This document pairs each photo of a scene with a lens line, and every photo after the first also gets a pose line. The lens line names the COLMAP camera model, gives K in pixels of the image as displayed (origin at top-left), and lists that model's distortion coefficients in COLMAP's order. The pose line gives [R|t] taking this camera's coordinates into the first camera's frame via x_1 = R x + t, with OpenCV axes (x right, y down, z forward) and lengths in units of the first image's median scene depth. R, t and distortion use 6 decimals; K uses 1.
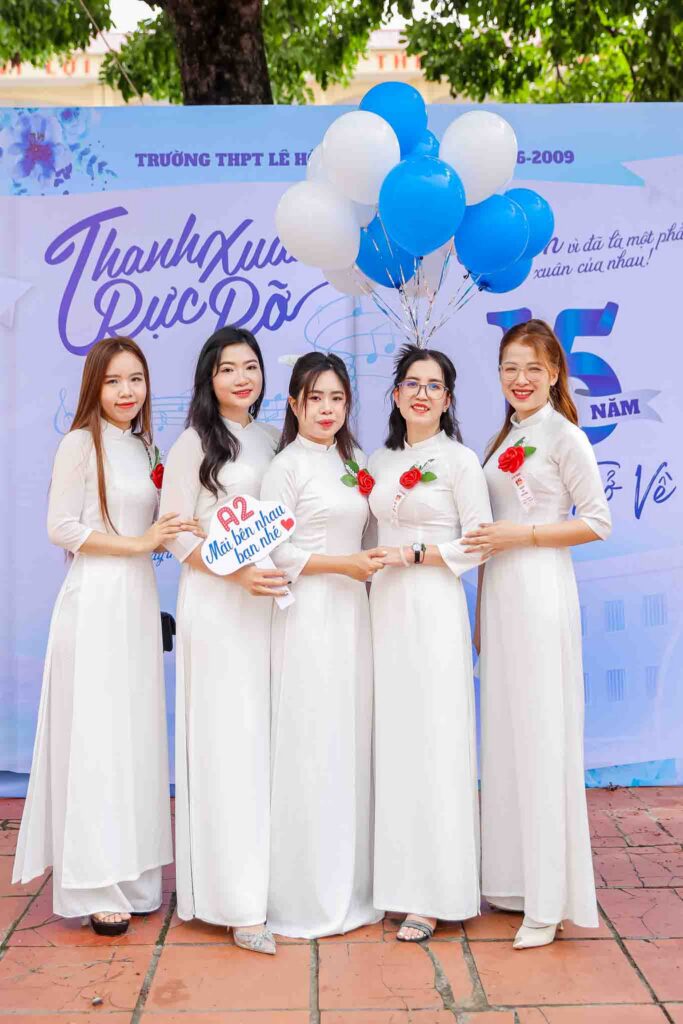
lens RADIAL K [[1171.6, 0, 308.5], [0, 1171.6, 433.2], [0, 0, 1]] dist [-0.016065, 0.000000]
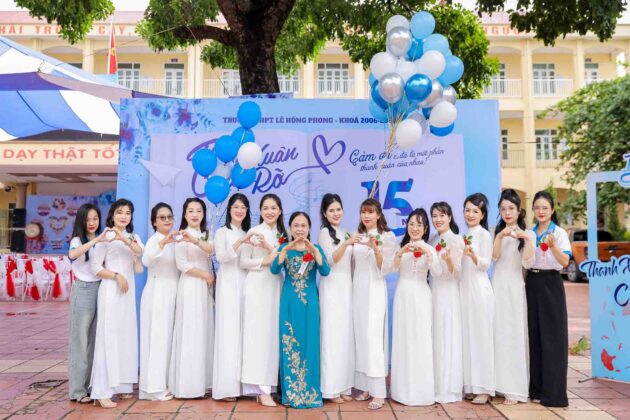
lens RADIAL K [[720.8, 0, 312.2], [0, 720.8, 188.1], [0, 0, 1]] dist [-0.016065, 0.000000]
pose [[0.999917, 0.010999, 0.006753, 0.035907], [-0.010747, 0.999285, -0.036249, -0.032465], [-0.007146, 0.036173, 0.999320, -0.553438]]
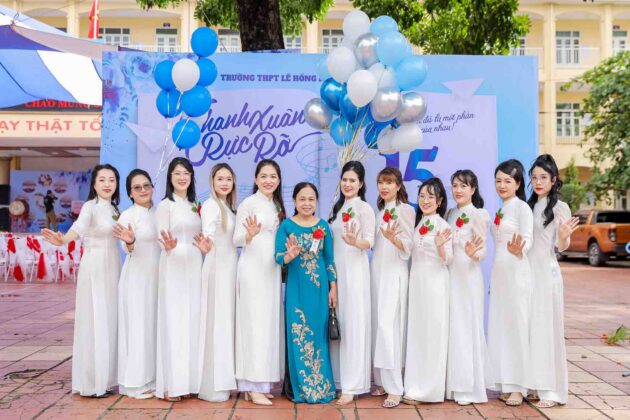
lens RADIAL K [[720.8, 0, 305.1], [0, 720.8, 245.9], [0, 0, 1]] dist [-0.016065, 0.000000]
pose [[0.999843, 0.017308, 0.003830, 0.010639], [-0.017523, 0.997671, 0.065923, -0.009594], [-0.002680, -0.065980, 0.997817, -0.371762]]
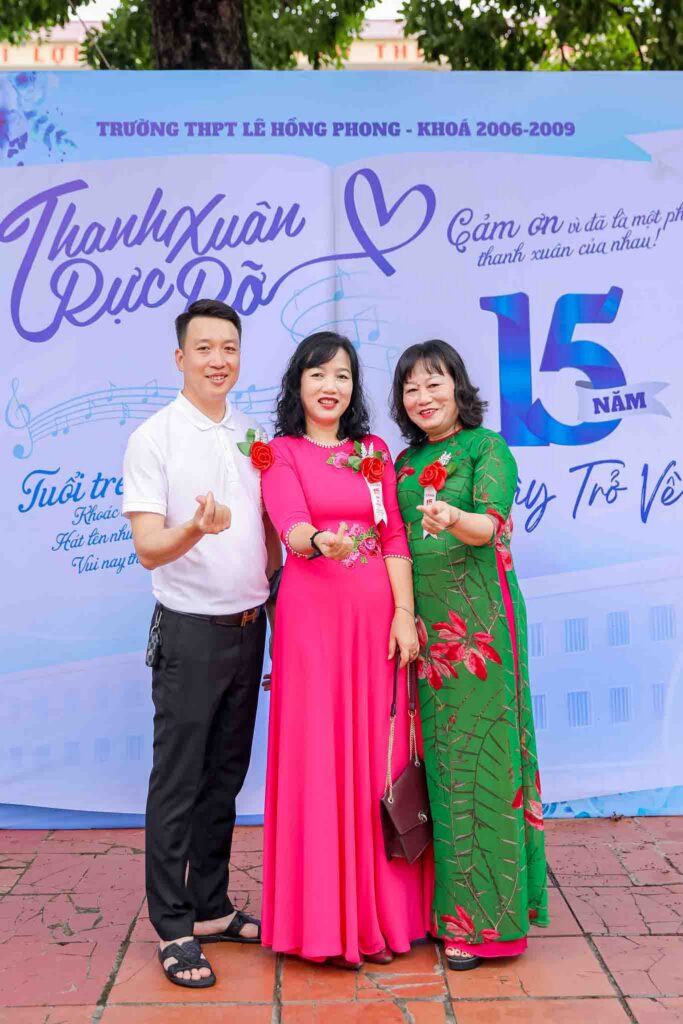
lens RADIAL K [[1185.1, 0, 332.5], [0, 1185.1, 424.9], [0, 0, 1]] dist [-0.011657, 0.000000]
pose [[0.999891, 0.003238, 0.014412, 0.023699], [-0.003068, 0.999926, -0.011799, 0.008313], [-0.014450, 0.011754, 0.999827, 0.074994]]
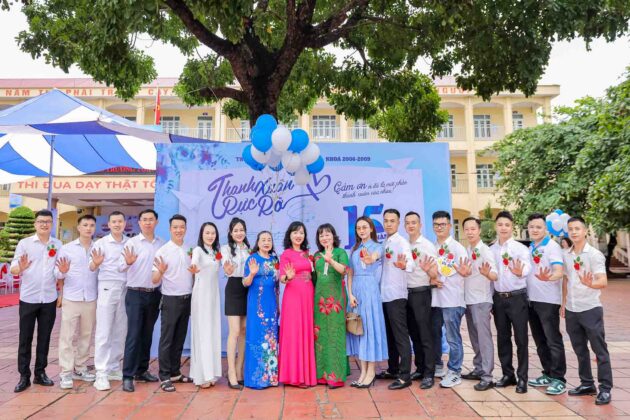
lens RADIAL K [[529.1, 0, 308.4], [0, 529.1, 190.4], [0, 0, 1]] dist [-0.024657, -0.009464]
pose [[0.999982, 0.005925, 0.000682, 0.054372], [-0.005865, 0.997687, -0.067725, -0.047850], [-0.001081, 0.067720, 0.997704, -0.470636]]
